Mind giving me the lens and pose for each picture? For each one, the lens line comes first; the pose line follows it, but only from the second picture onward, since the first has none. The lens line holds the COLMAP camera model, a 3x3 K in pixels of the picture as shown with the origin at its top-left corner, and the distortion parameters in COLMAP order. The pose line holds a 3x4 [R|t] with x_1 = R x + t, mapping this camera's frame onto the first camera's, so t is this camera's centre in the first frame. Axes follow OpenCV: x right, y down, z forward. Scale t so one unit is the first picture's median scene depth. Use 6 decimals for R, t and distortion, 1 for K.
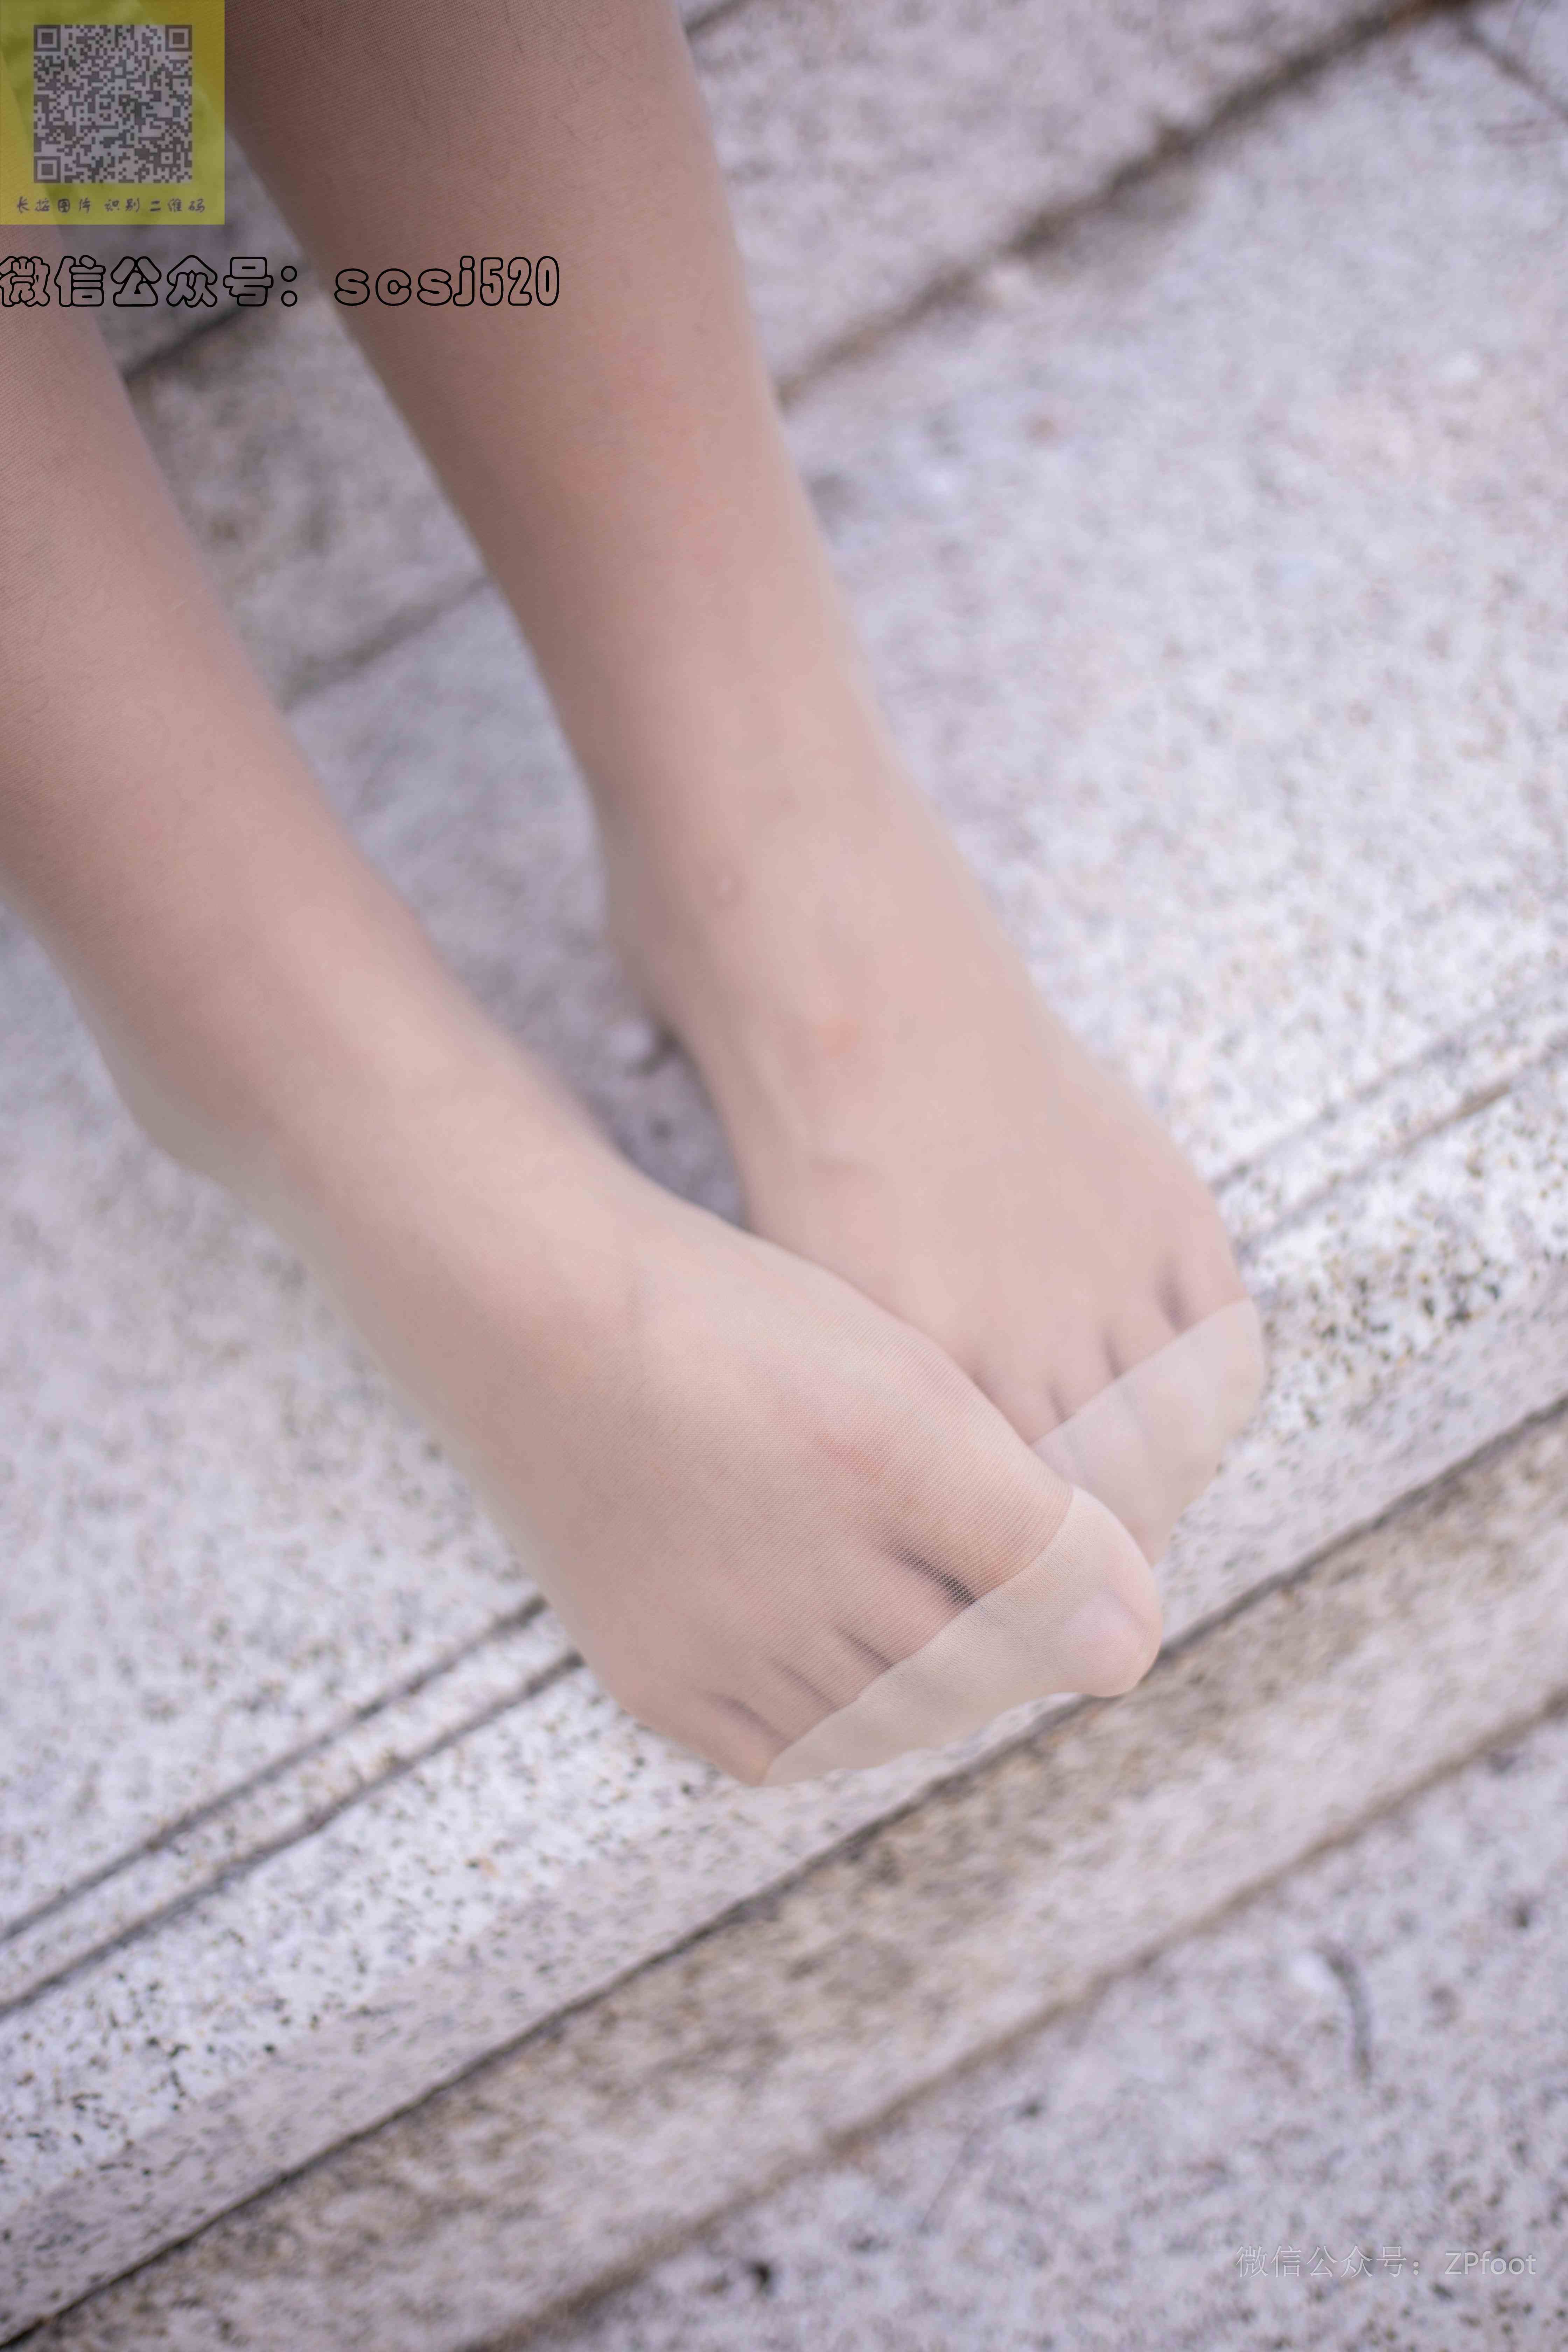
lens RADIAL K [[3657.3, 0, 785.9], [0, 3657.3, 1173.3], [0, 0, 1]] dist [-0.151492, -0.045218]
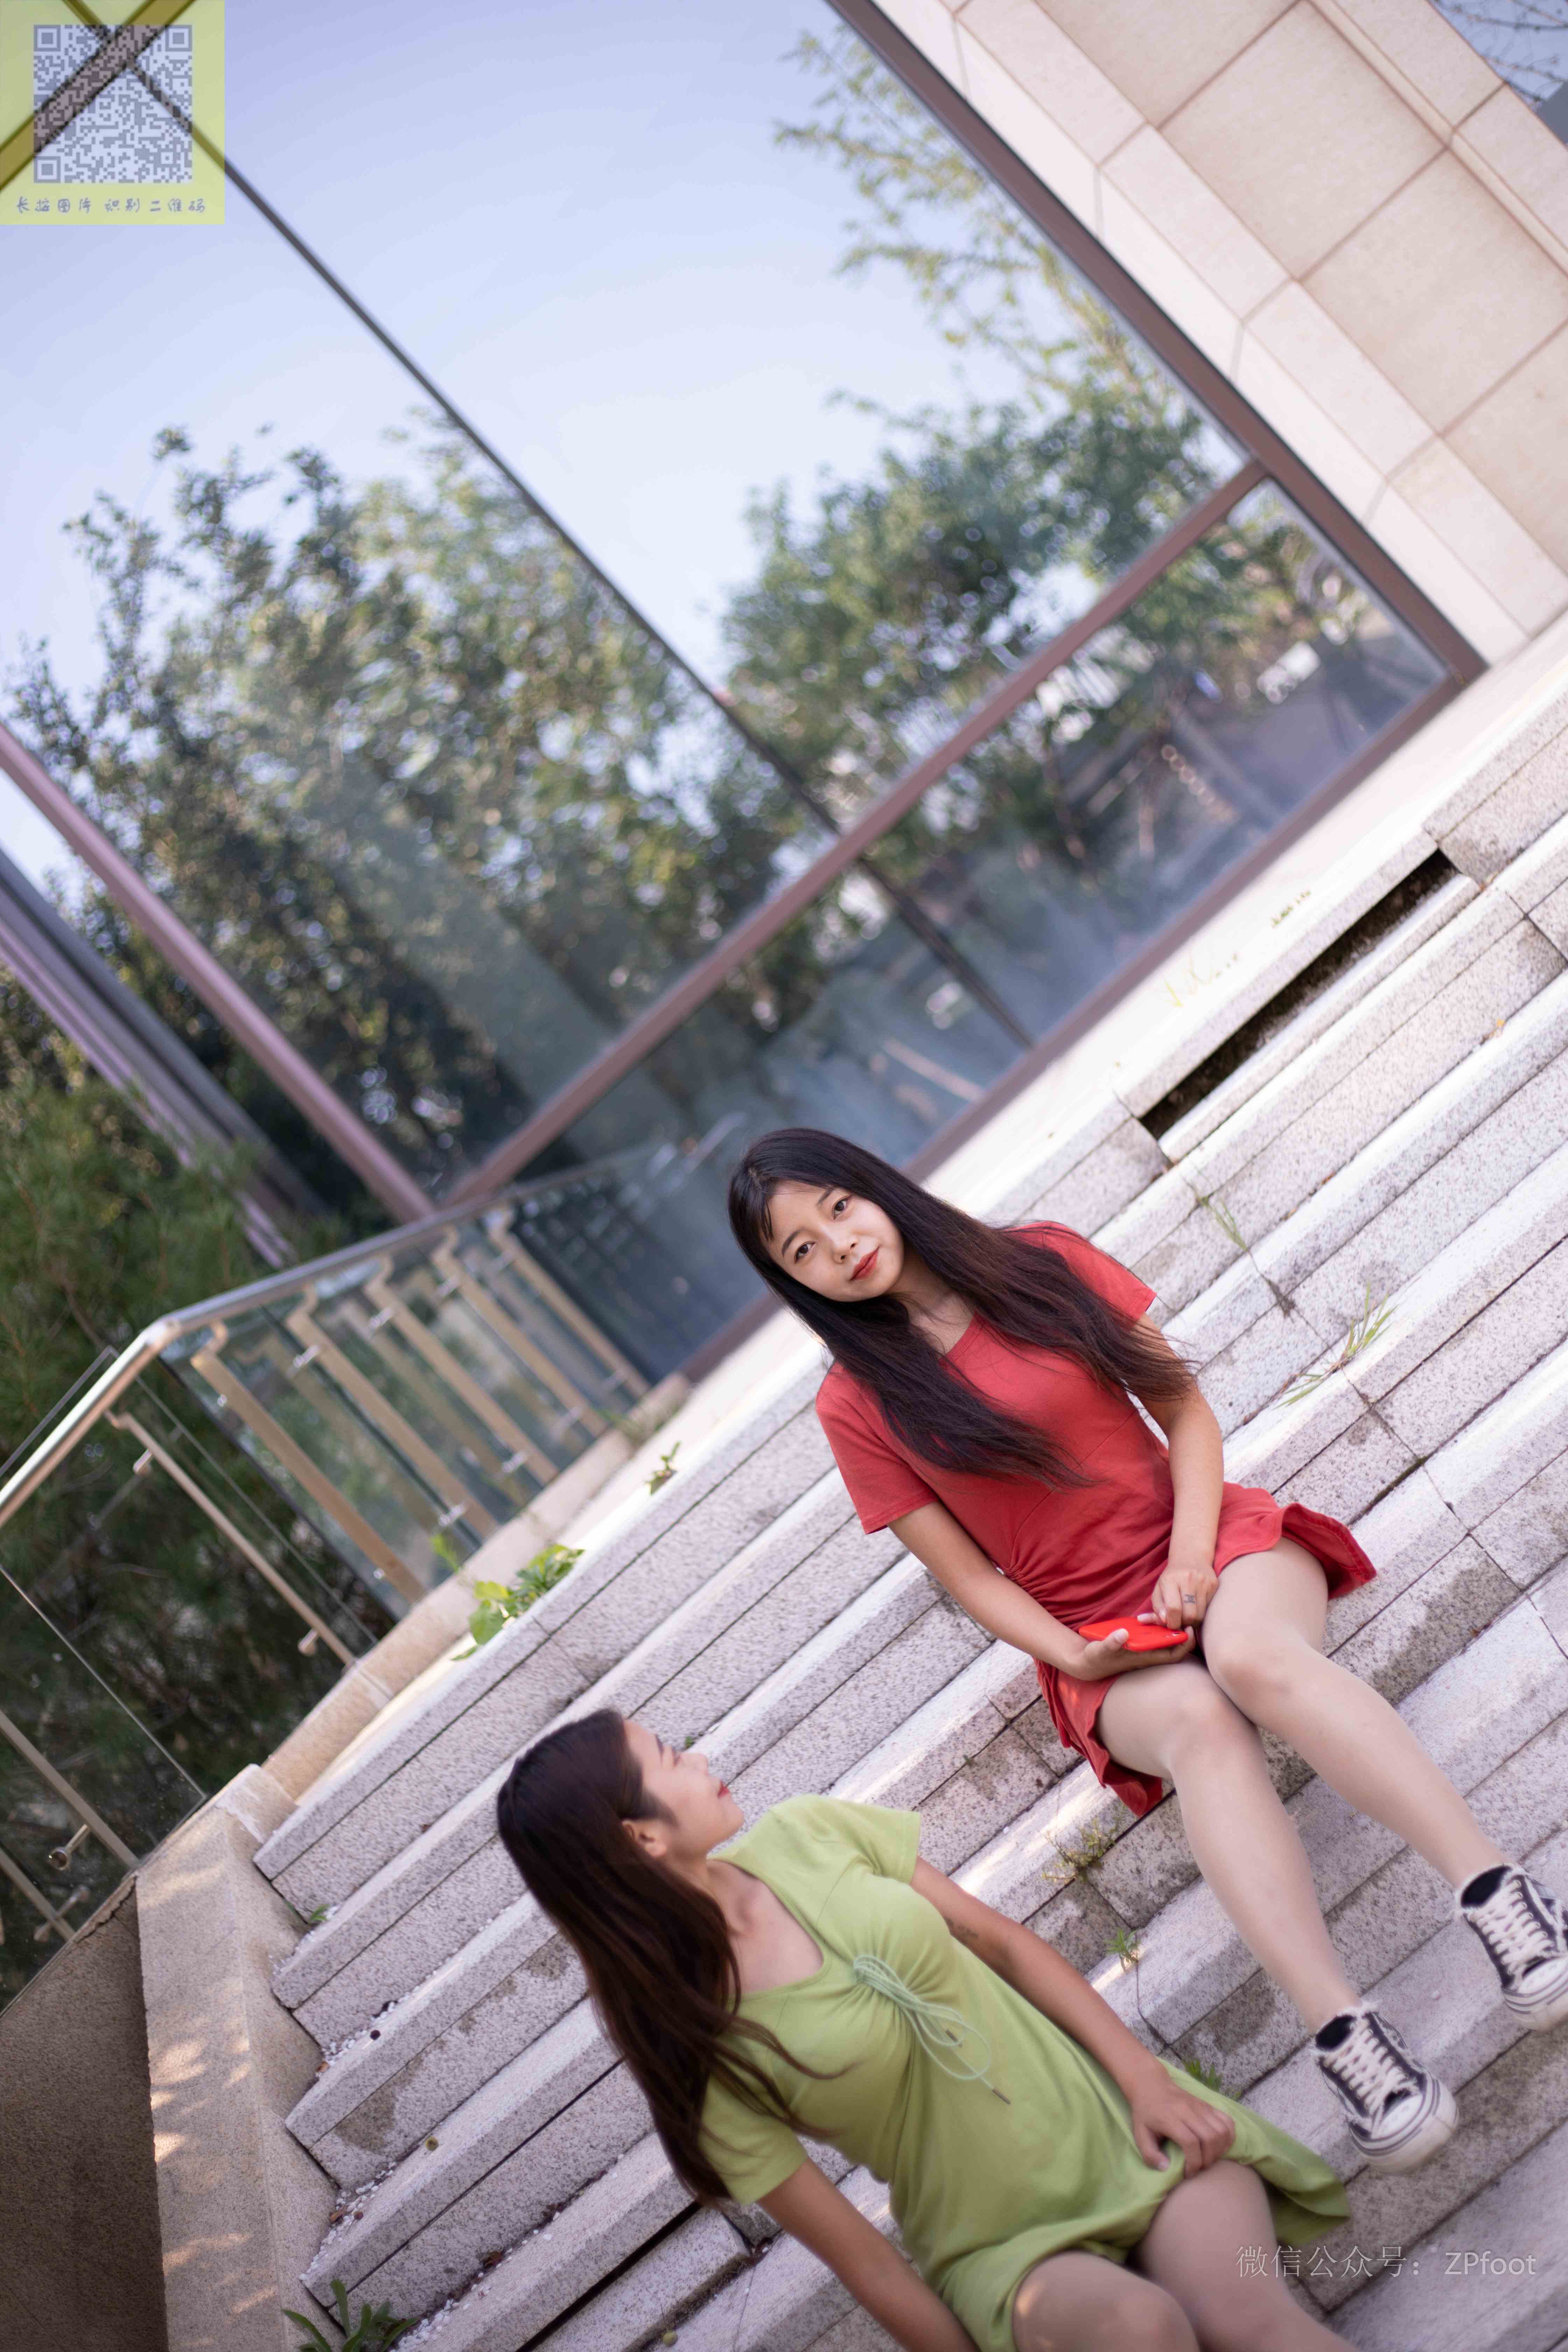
lens RADIAL K [[3413.1, 0, 777.0], [0, 3413.1, 1171.5], [0, 0, 1]] dist [-0.104355, -0.032667]
pose [[0.818514, -0.279651, -0.501827, 2.064227], [-0.086276, 0.803778, -0.588640, 2.175281], [0.567971, 0.525106, 0.633776, -3.518847]]
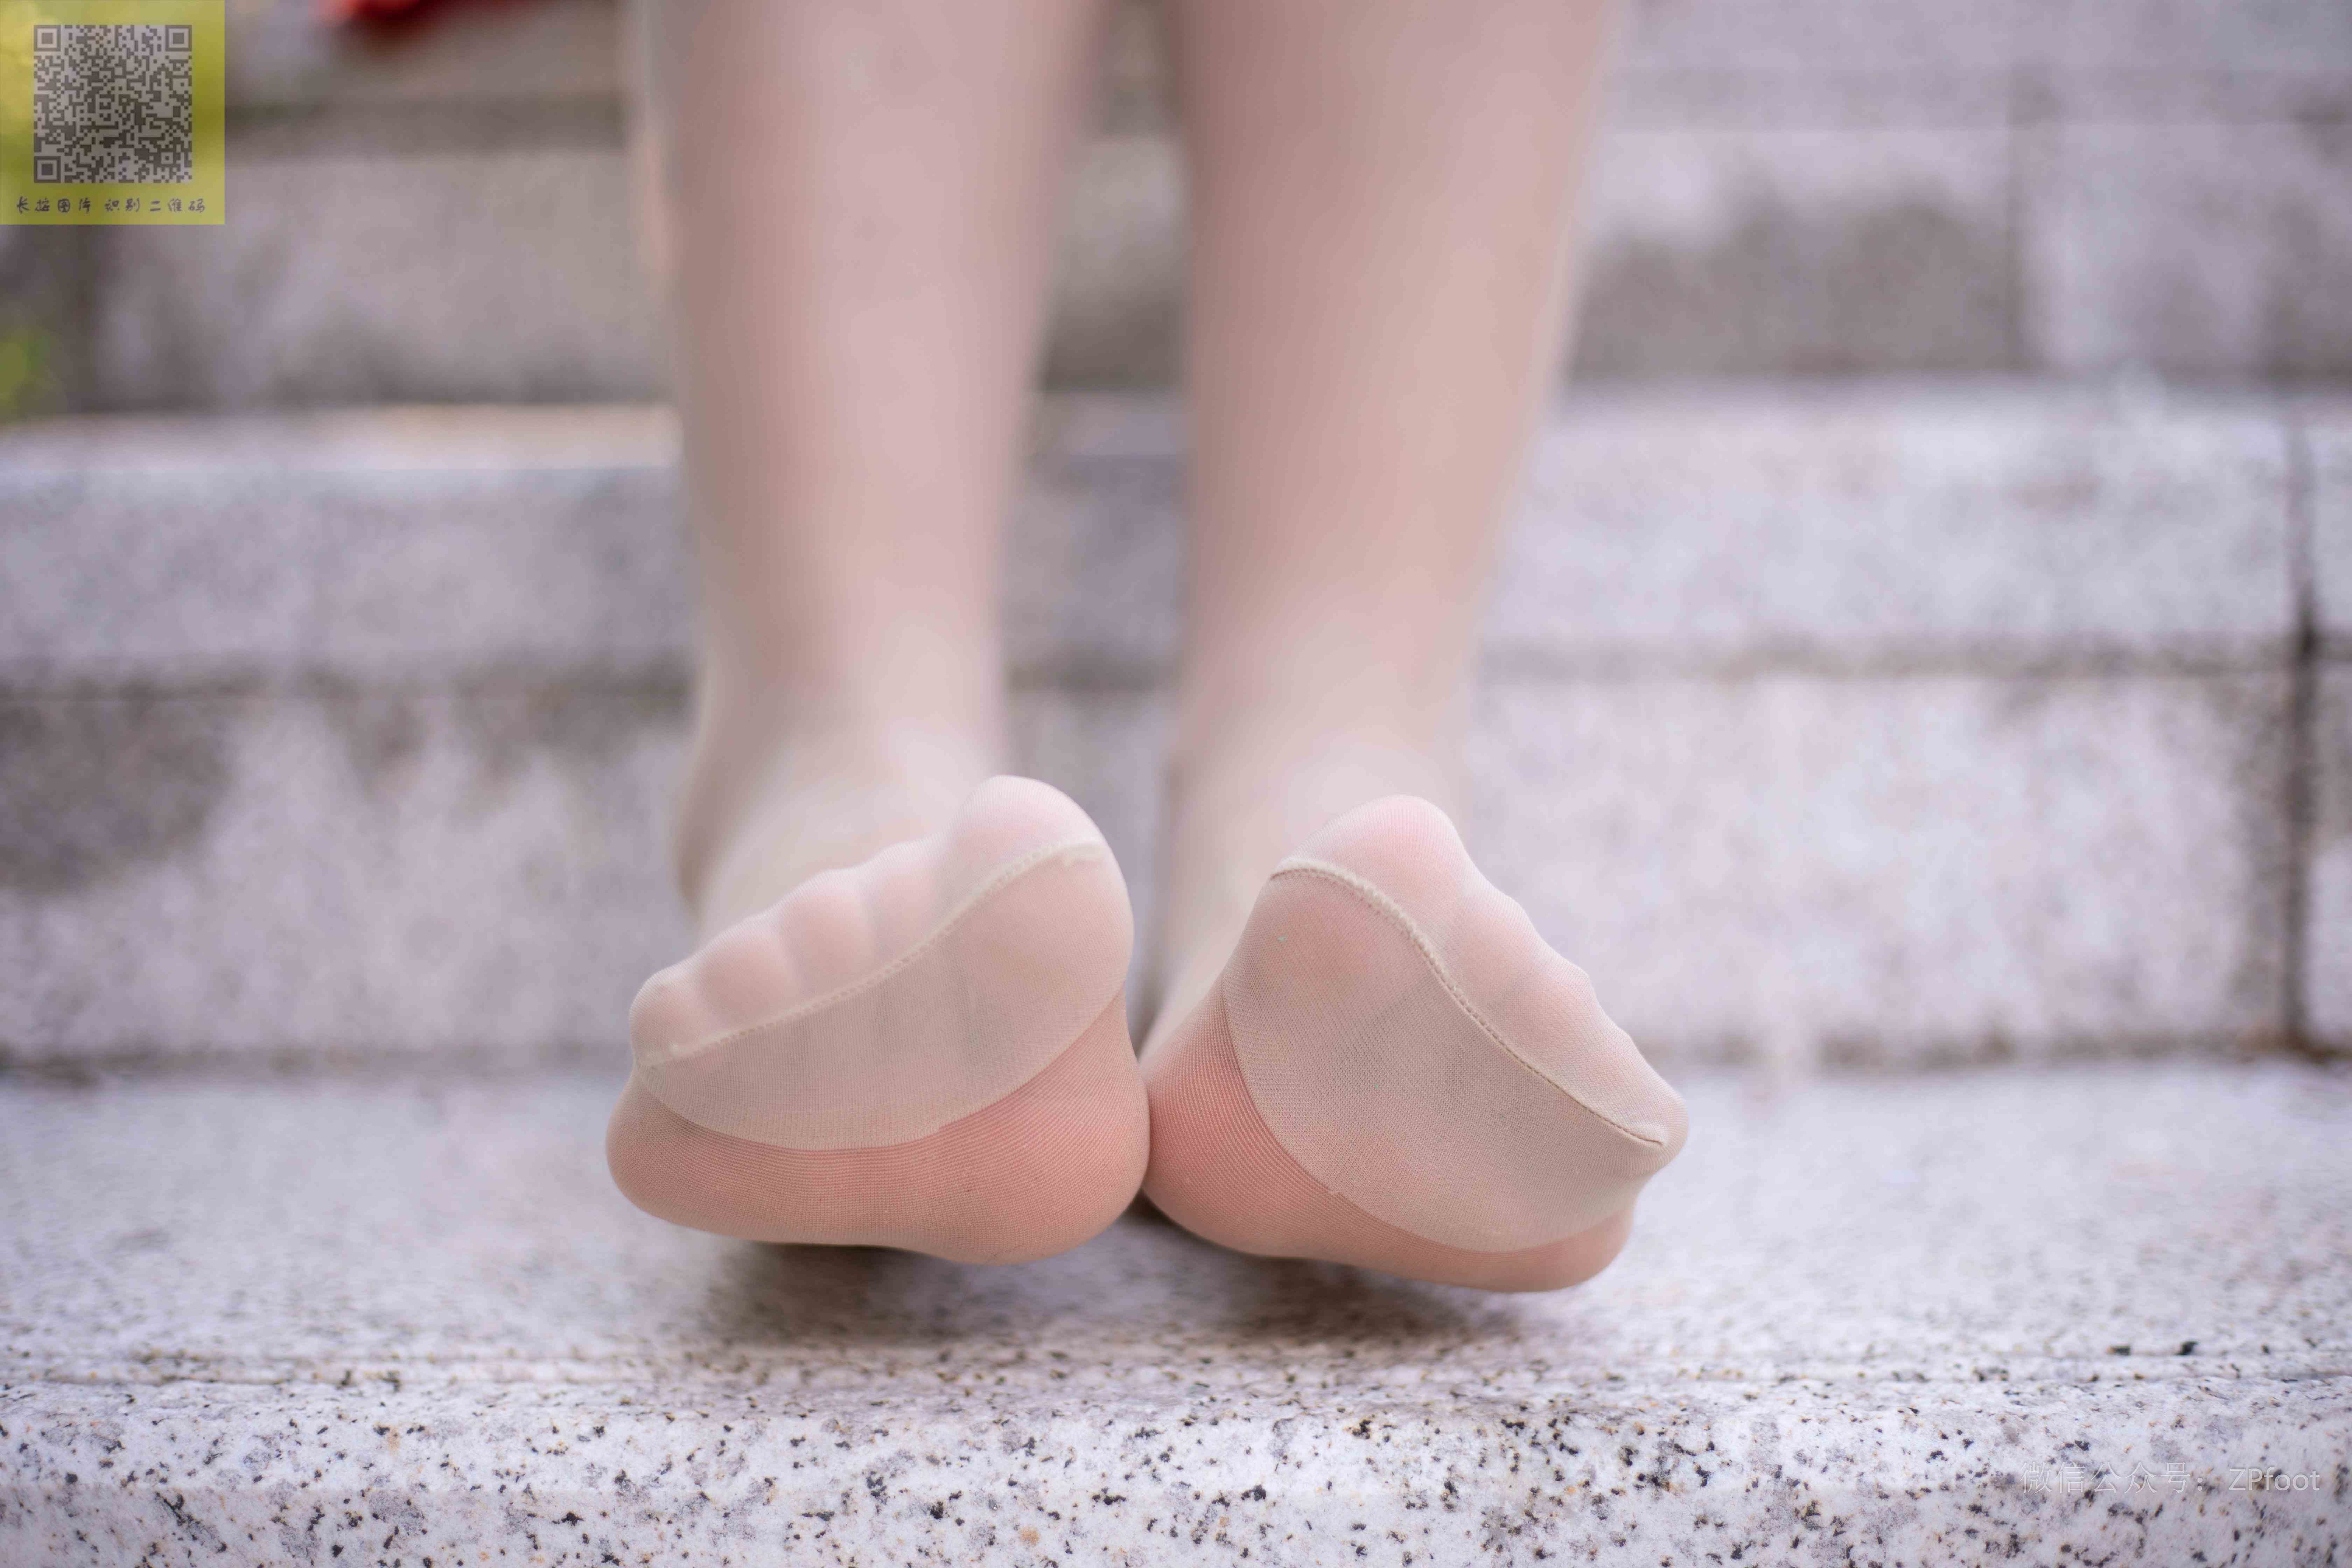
lens RADIAL K [[3657.3, 0, 1177.4], [0, 3657.3, 770.8], [0, 0, 1]] dist [-0.151492, -0.045218]
pose [[0.839786, 0.380144, -0.387622, 0.343970], [-0.542556, 0.613700, -0.573590, 0.471625], [0.019837, 0.692000, 0.721625, 0.241675]]
